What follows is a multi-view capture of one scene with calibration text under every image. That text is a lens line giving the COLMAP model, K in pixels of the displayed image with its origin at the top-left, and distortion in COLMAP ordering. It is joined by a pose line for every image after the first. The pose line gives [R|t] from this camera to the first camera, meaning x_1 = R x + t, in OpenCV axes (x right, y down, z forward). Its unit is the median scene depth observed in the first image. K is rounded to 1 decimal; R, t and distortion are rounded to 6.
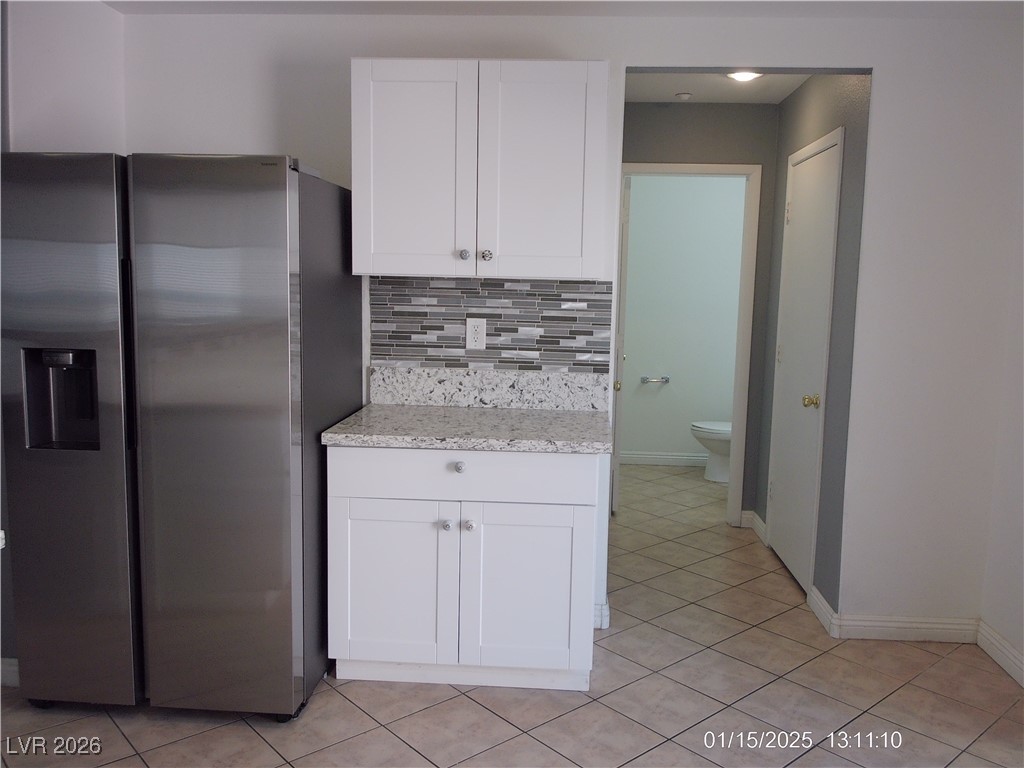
lens RADIAL K [[836.4, 0, 517.3], [0, 836.4, 381.0], [0, 0, 1]] dist [0.025210, -0.057734]
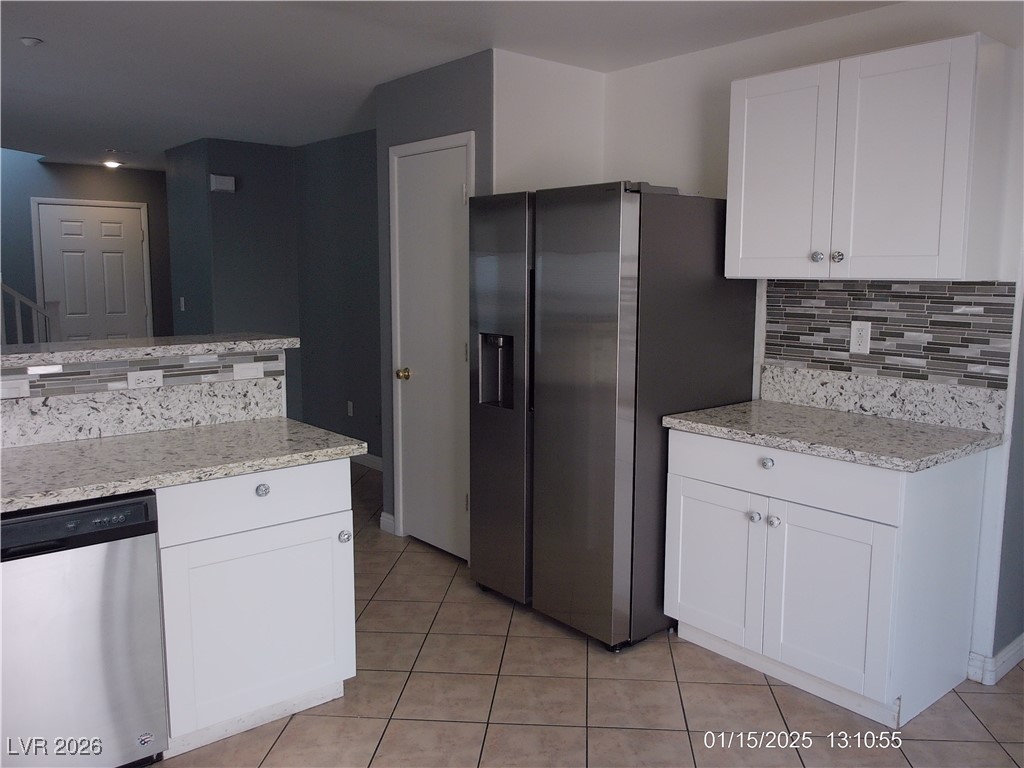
lens RADIAL K [[836.4, 0, 535.6], [0, 836.4, 382.7], [0, 0, 1]] dist [0.025210, -0.057734]
pose [[0.696466, 0.078008, -0.713337, 0.388271], [-0.078047, 0.996411, 0.032763, -0.006818], [0.713333, 0.032855, 0.700055, 0.057243]]
